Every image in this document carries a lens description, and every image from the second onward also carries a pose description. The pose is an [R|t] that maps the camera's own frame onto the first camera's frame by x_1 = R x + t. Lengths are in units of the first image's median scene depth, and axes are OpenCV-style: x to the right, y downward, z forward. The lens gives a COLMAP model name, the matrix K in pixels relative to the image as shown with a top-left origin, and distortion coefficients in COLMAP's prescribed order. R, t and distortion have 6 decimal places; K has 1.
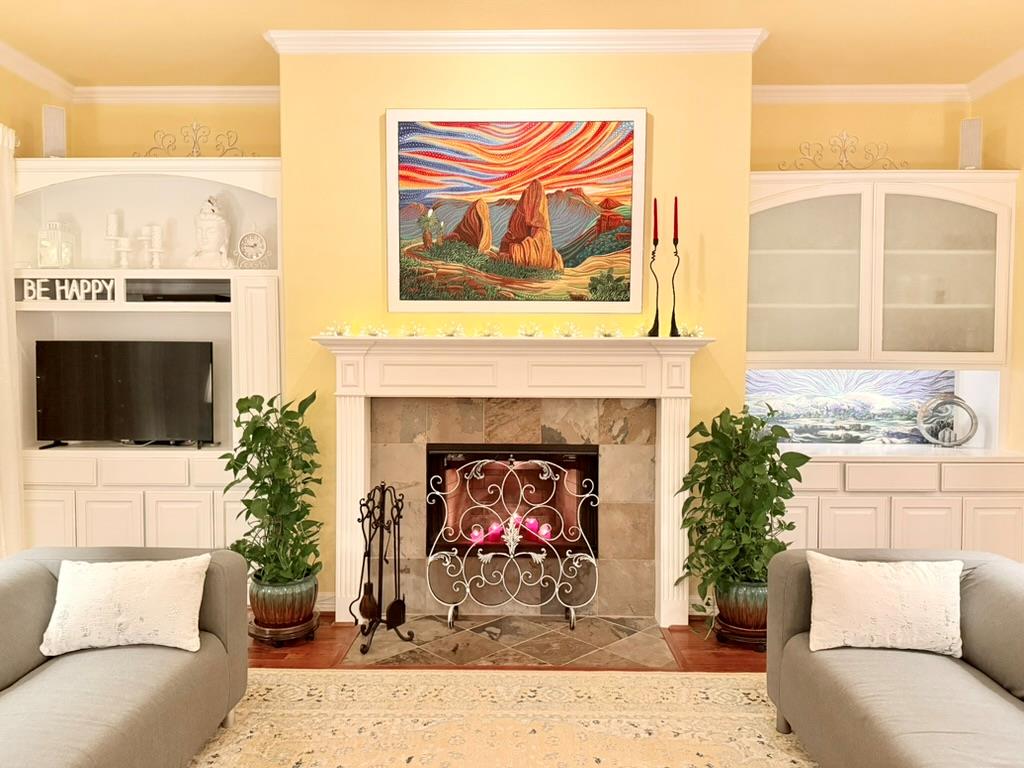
lens RADIAL K [[716.8, 0, 512.0], [0, 716.8, 383.2], [0, 0, 1]] dist [0.035786, 0.000452]
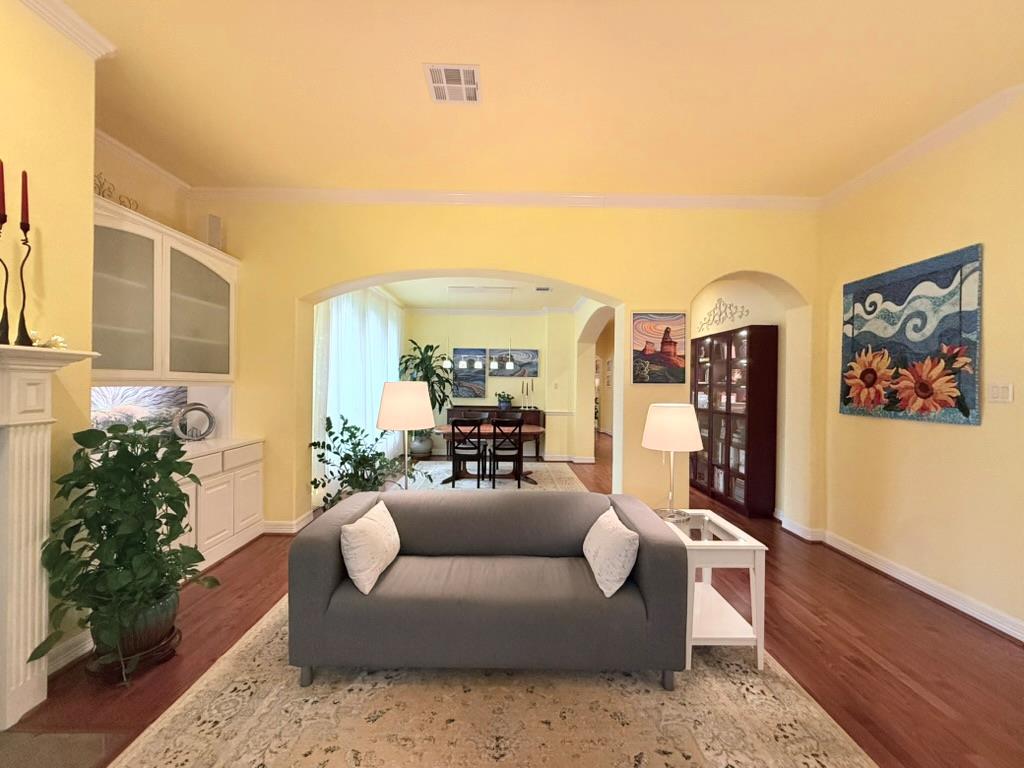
lens RADIAL K [[408.1, 0, 511.9], [0, 408.1, 383.3], [0, 0, 1]] dist [-0.006880, -0.000057]
pose [[-0.020555, -0.003742, 0.999782, -0.226180], [0.021771, 0.999754, 0.004190, -0.015212], [-0.999552, 0.021853, -0.020468, 0.474931]]
